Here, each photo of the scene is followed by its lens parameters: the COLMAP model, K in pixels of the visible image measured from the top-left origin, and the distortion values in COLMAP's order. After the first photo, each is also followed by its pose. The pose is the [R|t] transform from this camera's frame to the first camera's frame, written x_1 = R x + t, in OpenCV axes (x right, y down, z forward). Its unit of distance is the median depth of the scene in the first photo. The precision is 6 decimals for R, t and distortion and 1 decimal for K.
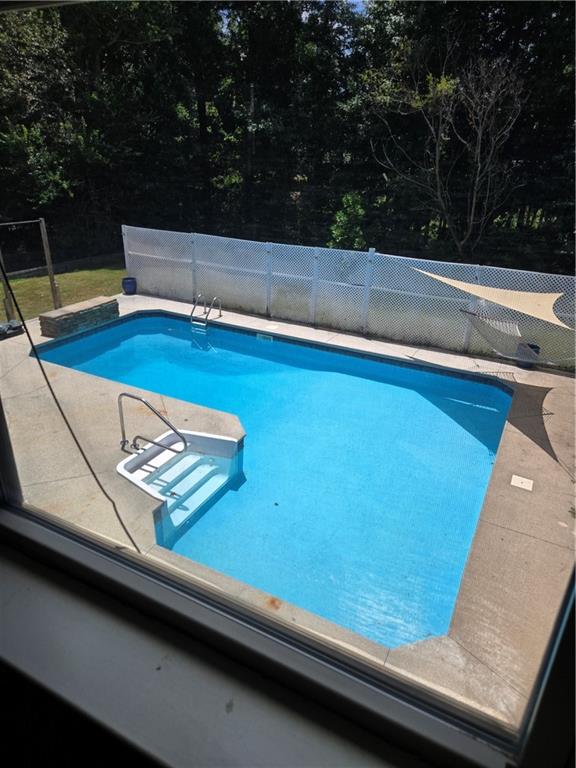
lens RADIAL K [[510.2, 0, 288.0], [0, 510.2, 384.0], [0, 0, 1]] dist [0.063121, -0.064054]
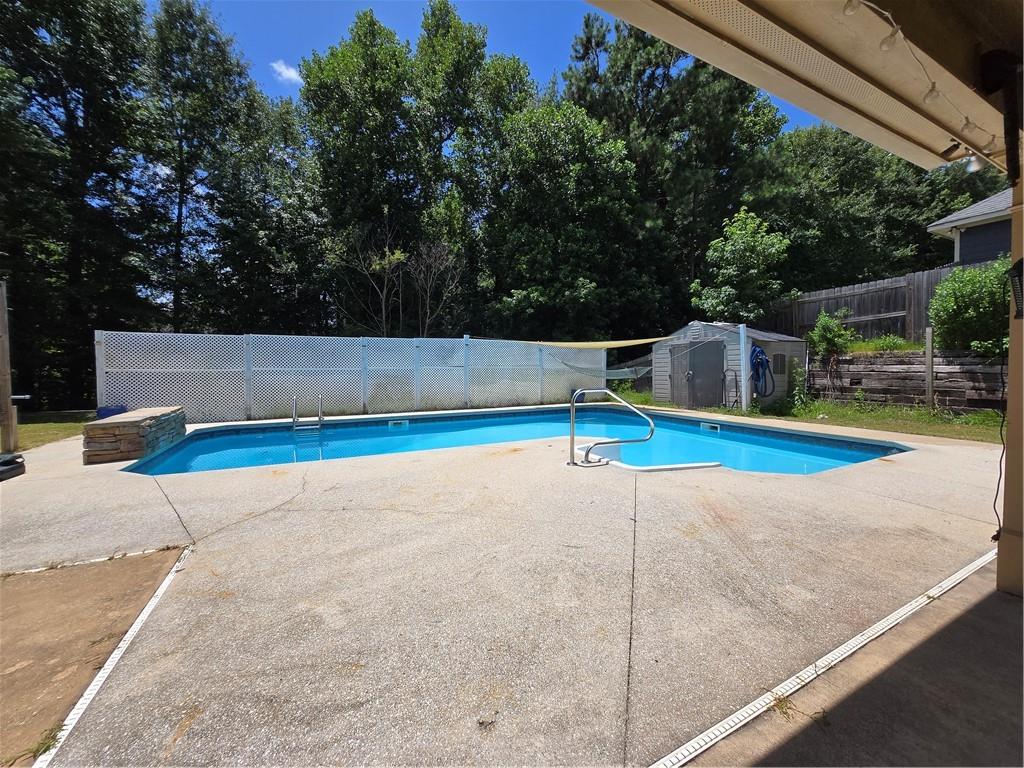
lens RADIAL K [[399.2, 0, 516.6], [0, 399.2, 377.2], [0, 0, 1]] dist [-0.000093, 0.000222]
pose [[0.583657, -0.053277, 0.810251, -0.523079], [0.358277, 0.912358, -0.198090, 0.054215], [-0.728685, 0.405911, 0.551592, 0.421878]]
